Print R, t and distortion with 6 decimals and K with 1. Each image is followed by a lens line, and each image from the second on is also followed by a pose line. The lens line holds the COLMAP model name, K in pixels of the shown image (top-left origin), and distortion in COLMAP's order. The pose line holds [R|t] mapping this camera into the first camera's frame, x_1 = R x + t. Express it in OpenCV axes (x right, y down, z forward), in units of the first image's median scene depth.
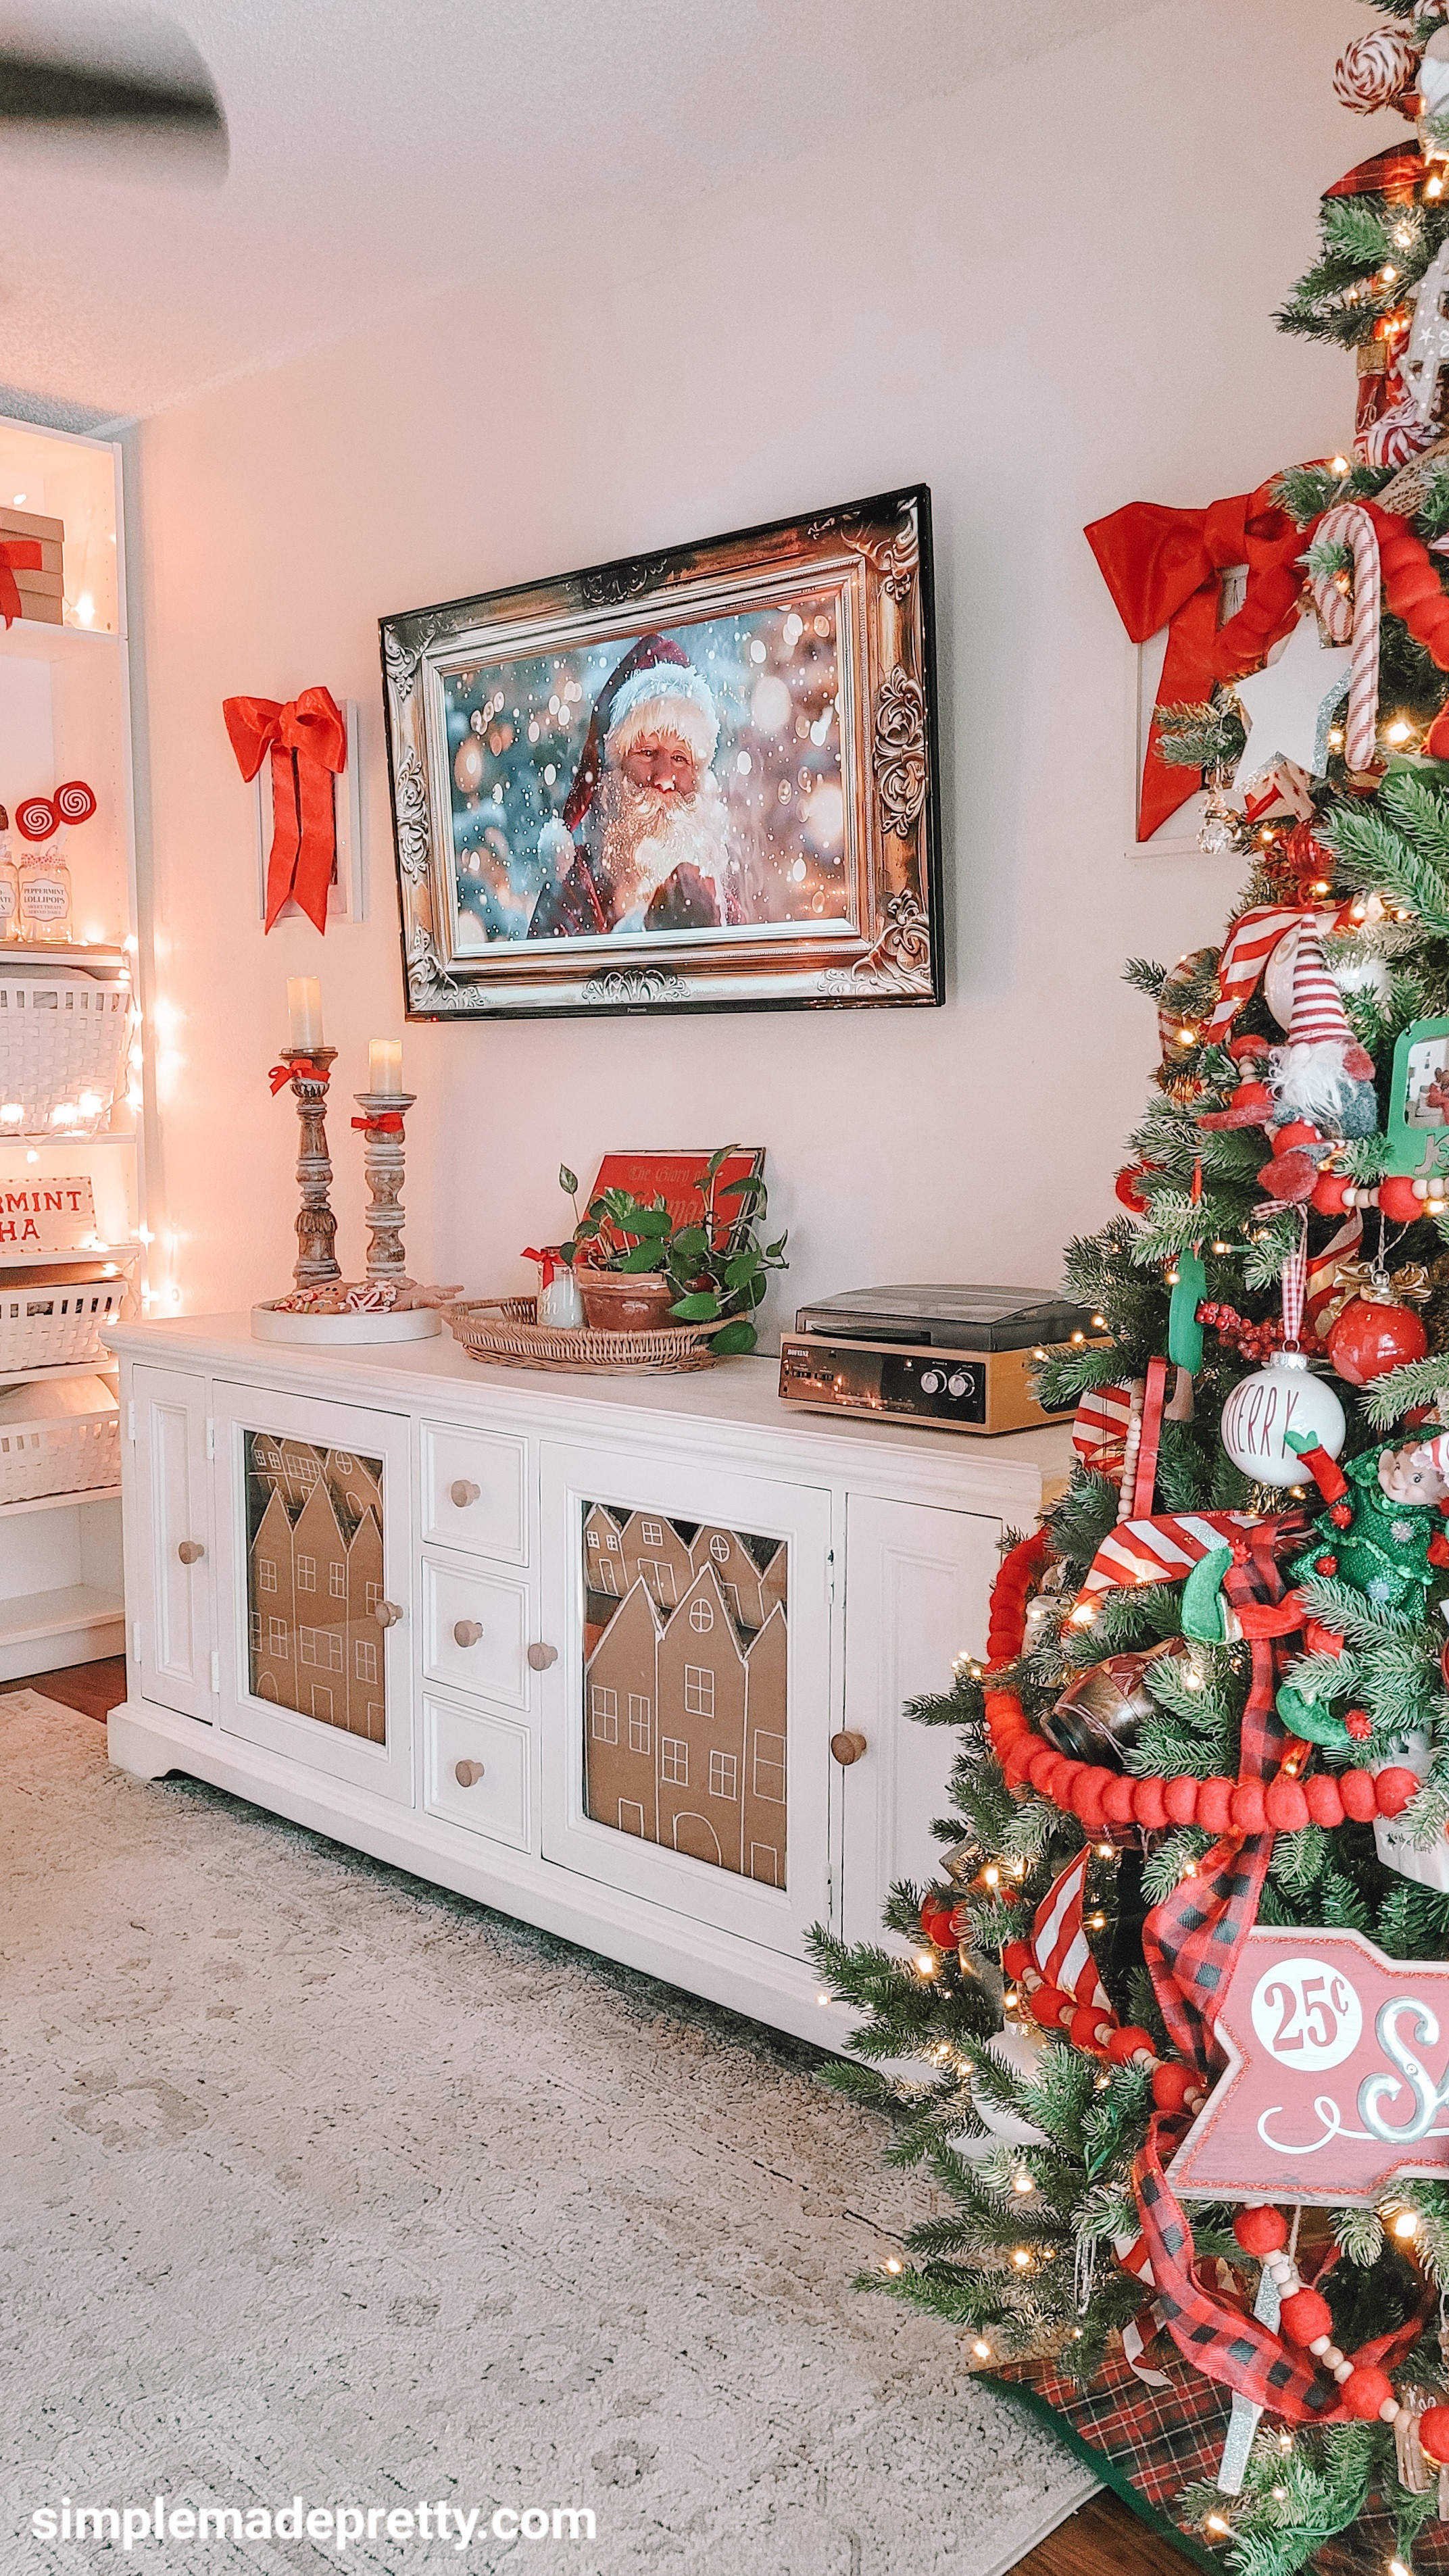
lens RADIAL K [[2008.6, 0, 724.5], [0, 2008.6, 1288.0], [0, 0, 1]] dist [0.036485, -0.074901]
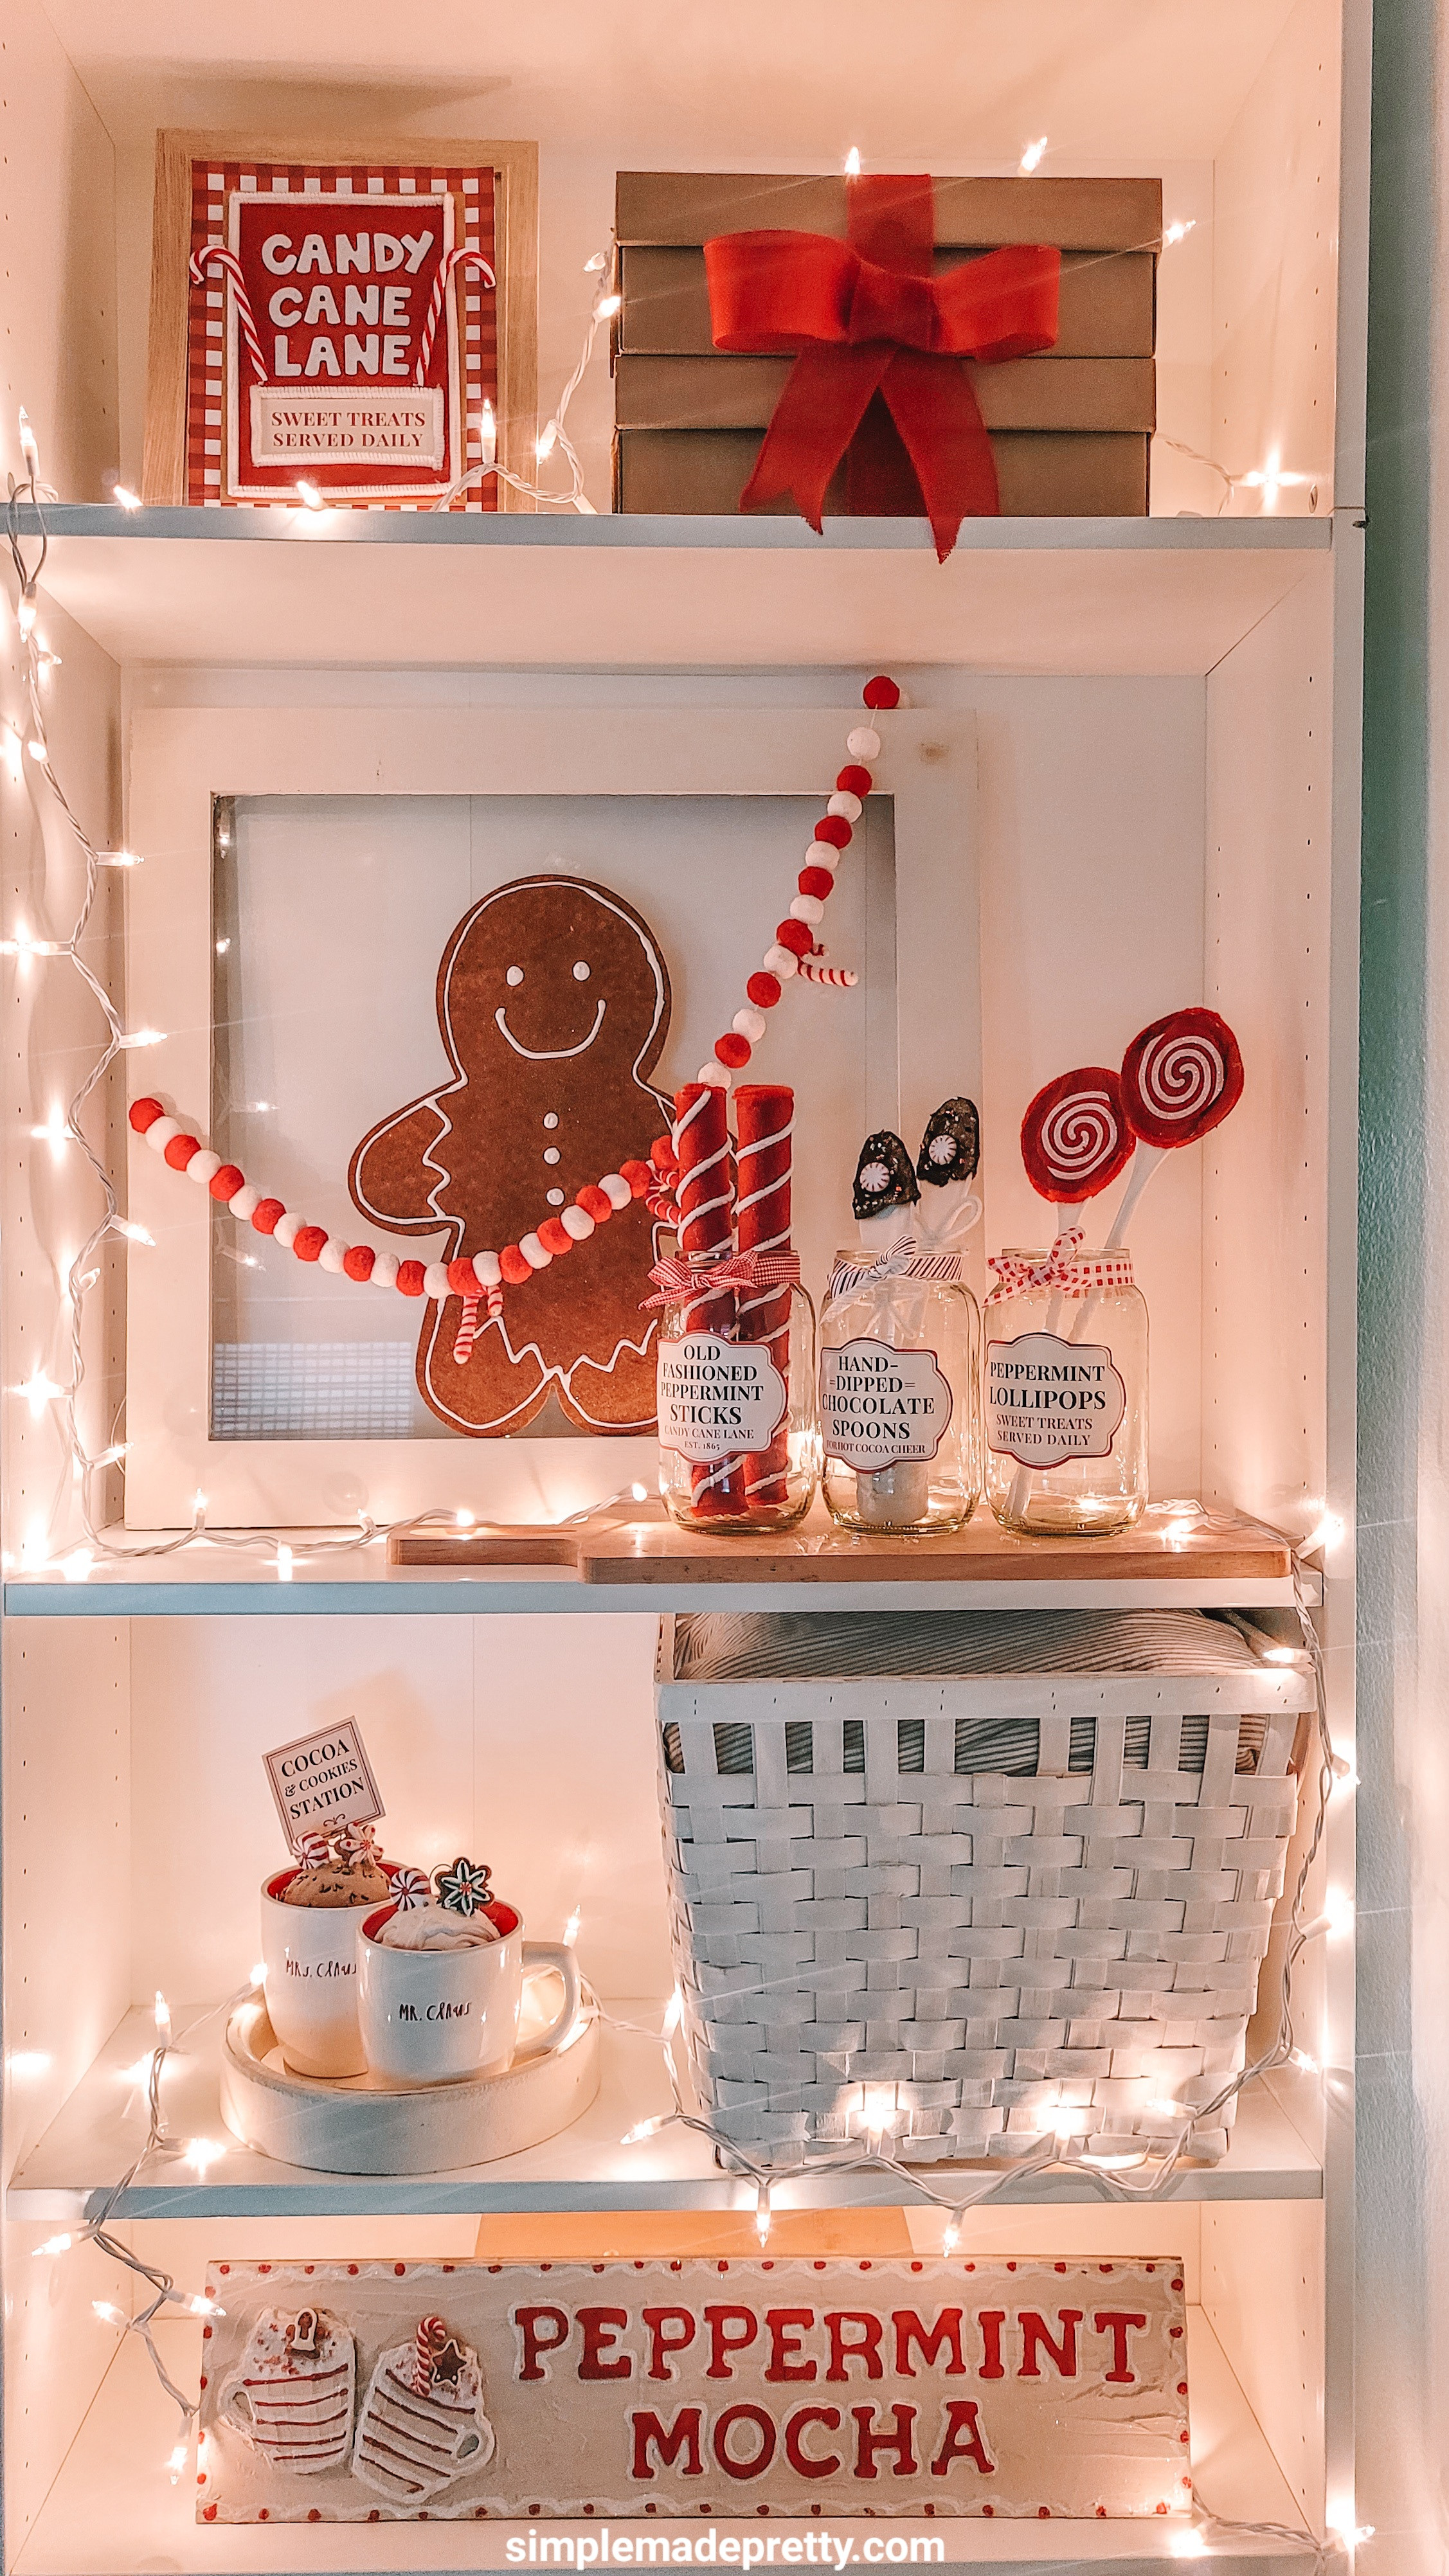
lens RADIAL K [[2008.7, 0, 724.5], [0, 2008.7, 1288.0], [0, 0, 1]] dist [0.036485, -0.074901]
pose [[0.715514, 0.007983, -0.698553, -0.154349], [-0.069534, 0.995783, -0.059842, -0.186170], [0.695130, 0.091391, 0.713051, 0.737448]]
